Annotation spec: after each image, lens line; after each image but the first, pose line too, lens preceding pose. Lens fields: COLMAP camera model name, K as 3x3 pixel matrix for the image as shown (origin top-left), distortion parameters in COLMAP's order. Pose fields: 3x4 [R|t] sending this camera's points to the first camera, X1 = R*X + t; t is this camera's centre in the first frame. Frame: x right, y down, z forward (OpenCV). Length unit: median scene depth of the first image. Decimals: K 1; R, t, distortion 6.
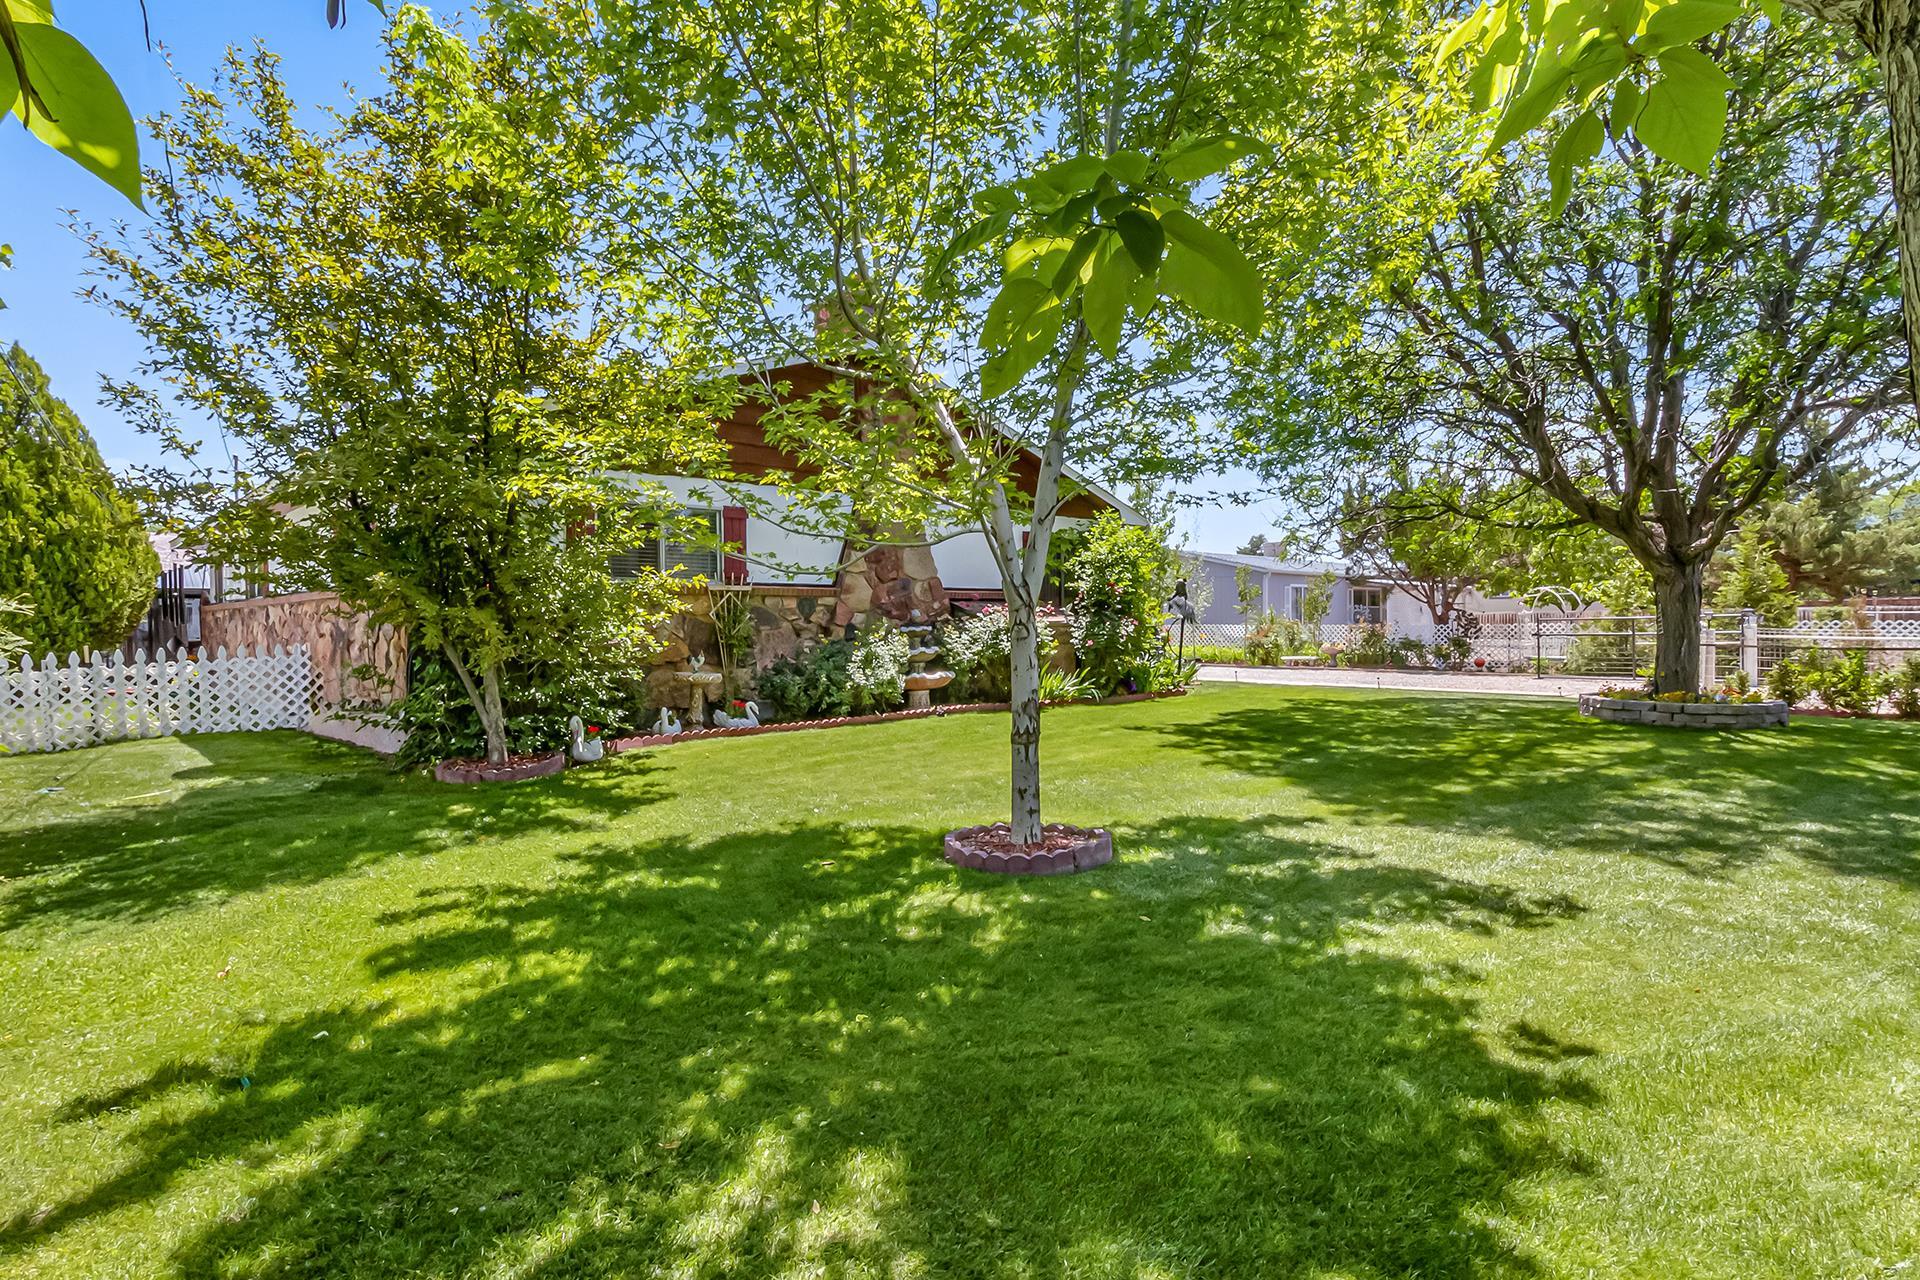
lens RADIAL K [[942.3, 0, 958.9], [0, 942.3, 646.1], [0, 0, 1]] dist [-0.003671, -0.001276]
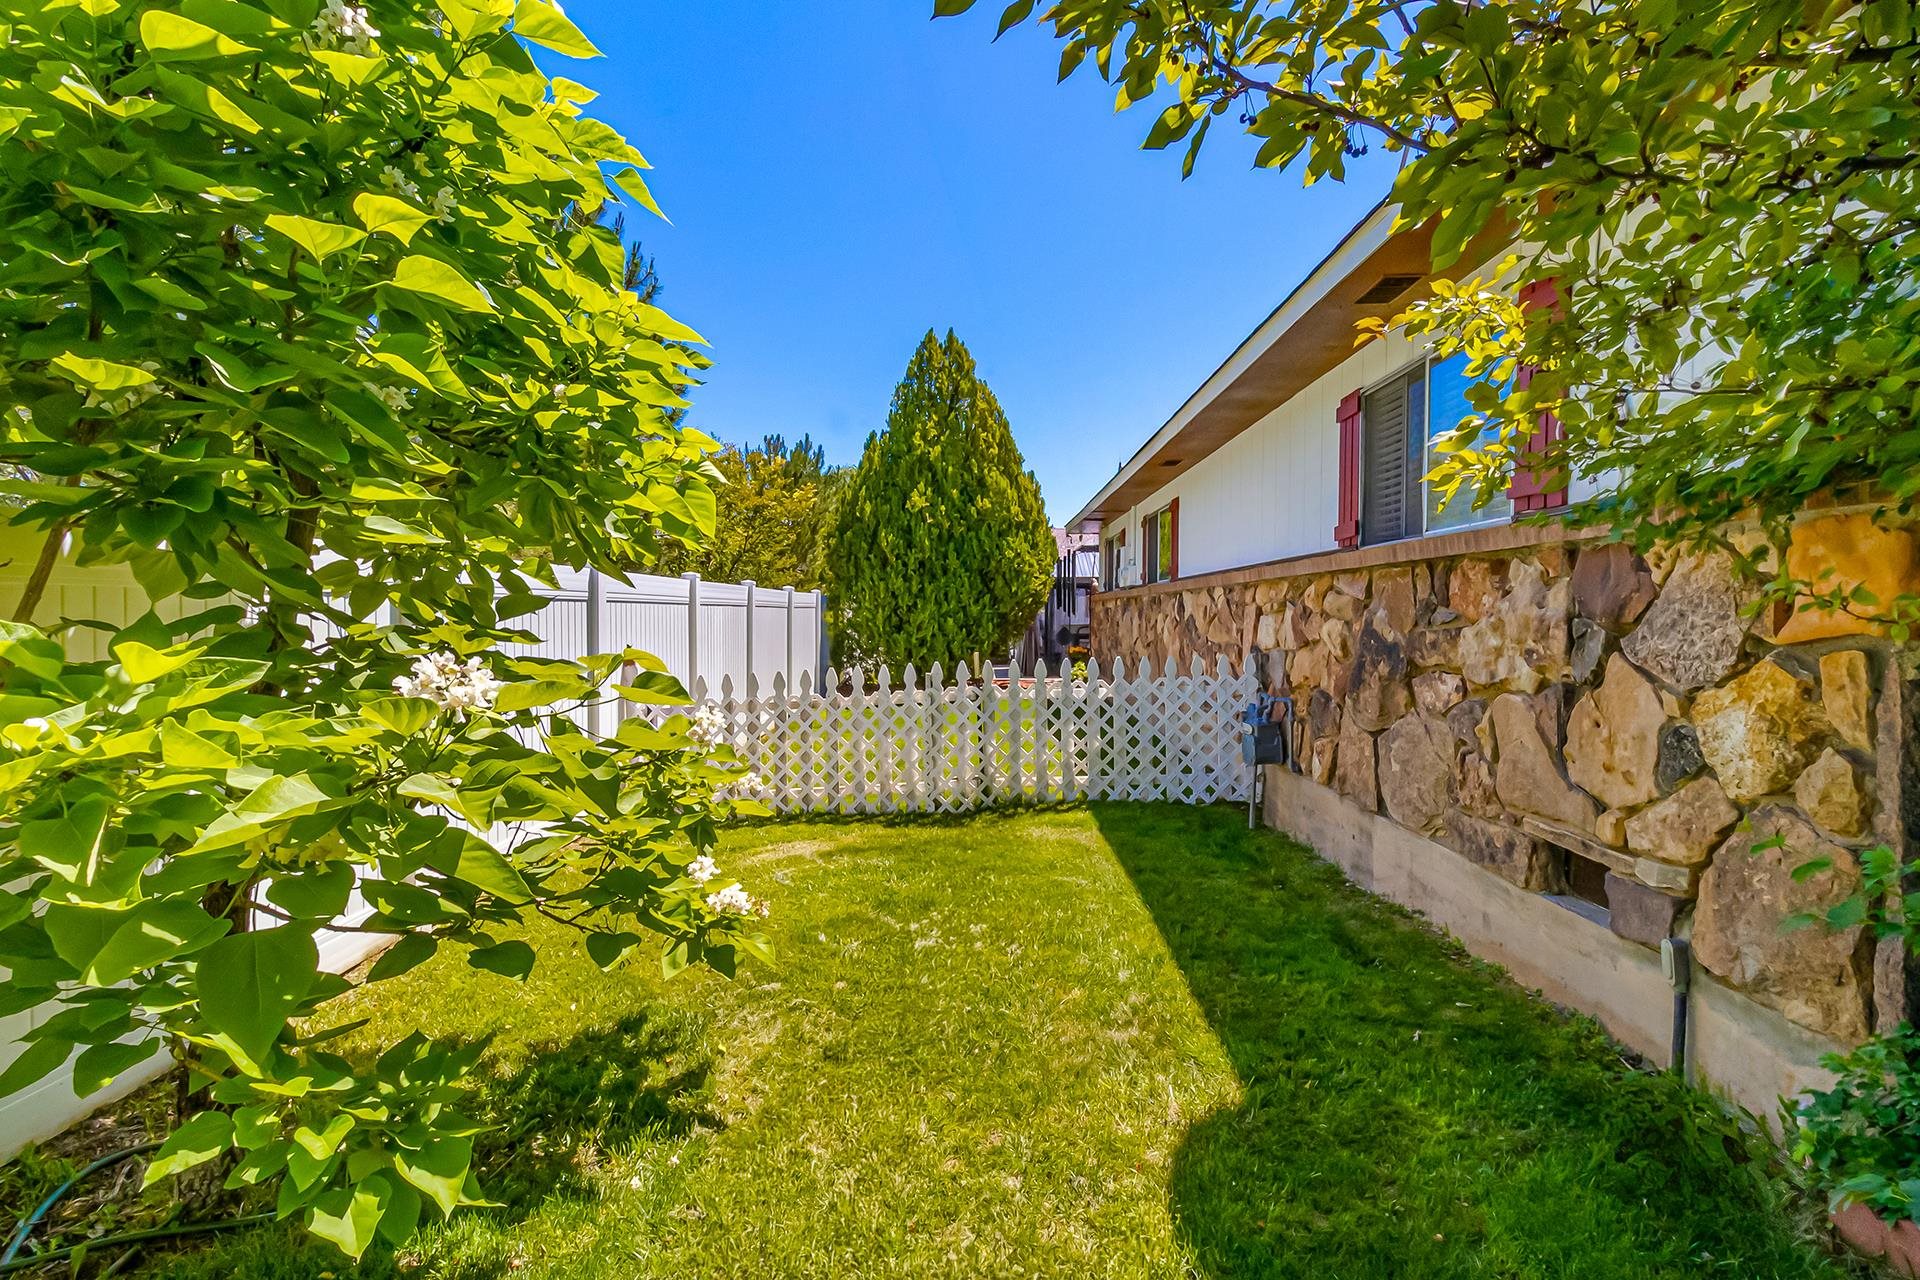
lens RADIAL K [[942.3, 0, 959.5], [0, 942.3, 635.0], [0, 0, 1]] dist [-0.003671, -0.001276]
pose [[0.697207, 0.024345, -0.716456, -0.384319], [-0.026077, 0.999623, 0.008590, -0.014114], [0.716395, 0.012694, 0.697579, 0.436490]]
